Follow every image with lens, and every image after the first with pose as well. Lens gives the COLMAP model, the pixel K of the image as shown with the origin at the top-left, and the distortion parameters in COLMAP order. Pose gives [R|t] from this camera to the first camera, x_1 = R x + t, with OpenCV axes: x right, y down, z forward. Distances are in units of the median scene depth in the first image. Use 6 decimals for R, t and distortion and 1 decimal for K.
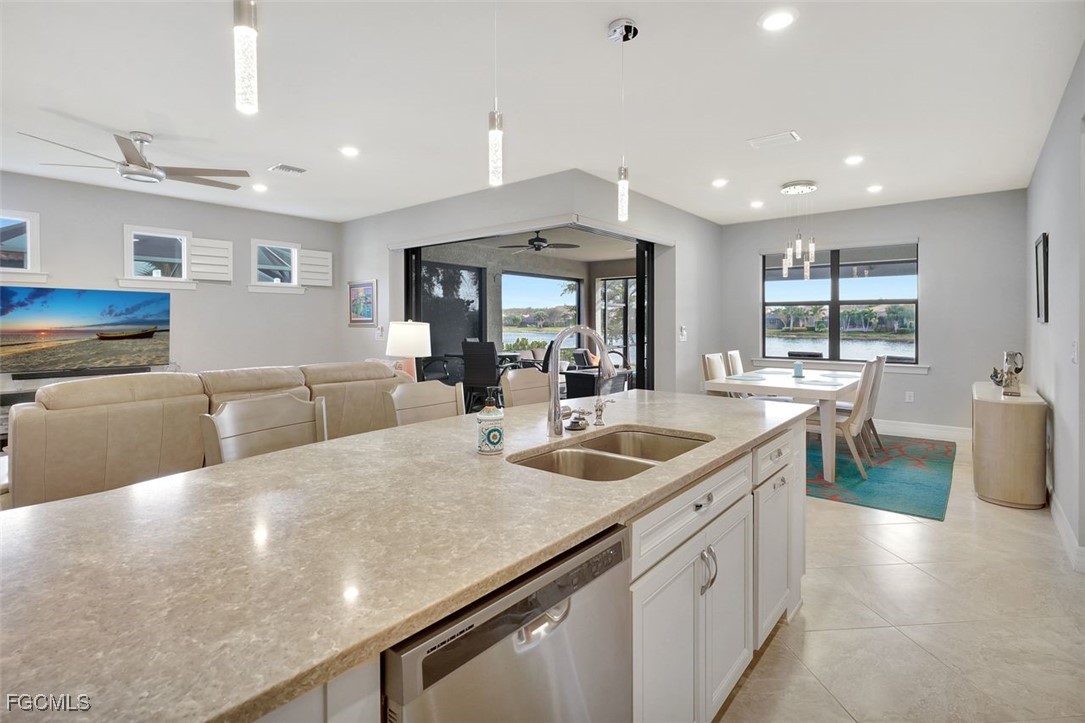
lens RADIAL K [[525.4, 0, 541.4], [0, 525.4, 325.7], [0, 0, 1]] dist [-0.001094, 0.000914]
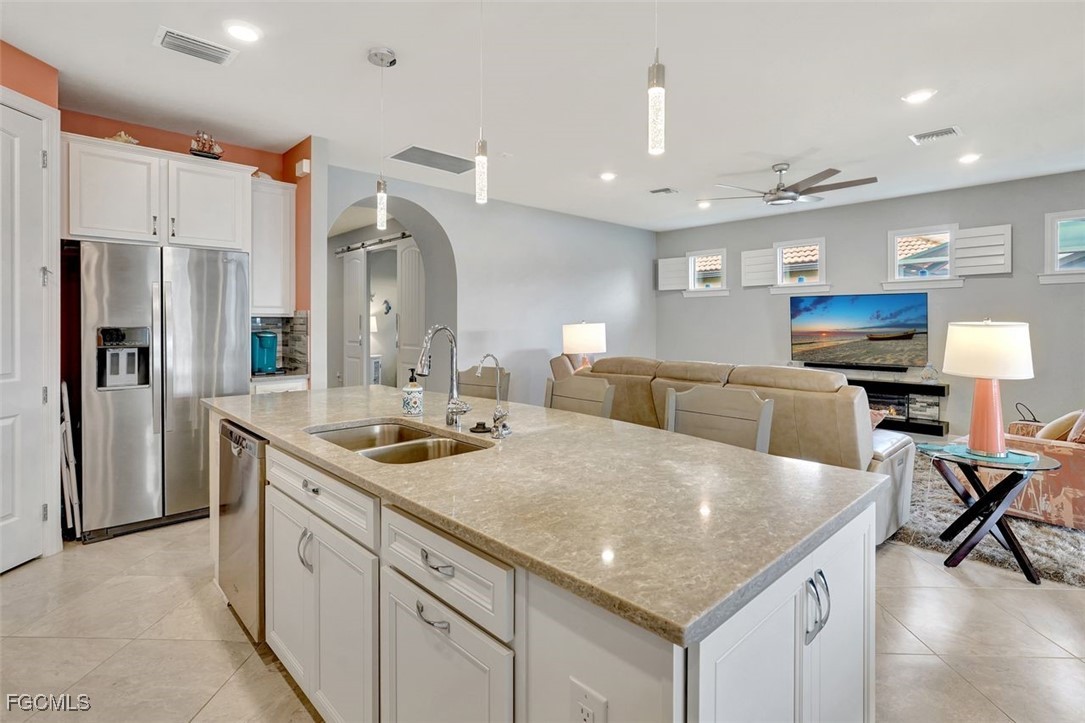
lens RADIAL K [[526.4, 0, 539.0], [0, 526.4, 336.3], [0, 0, 1]] dist [-0.009051, -0.000284]
pose [[-0.114792, 0.024163, -0.993096, 0.291356], [-0.009500, 0.999632, 0.025420, -0.001480], [0.993344, 0.012353, -0.114520, 0.351228]]
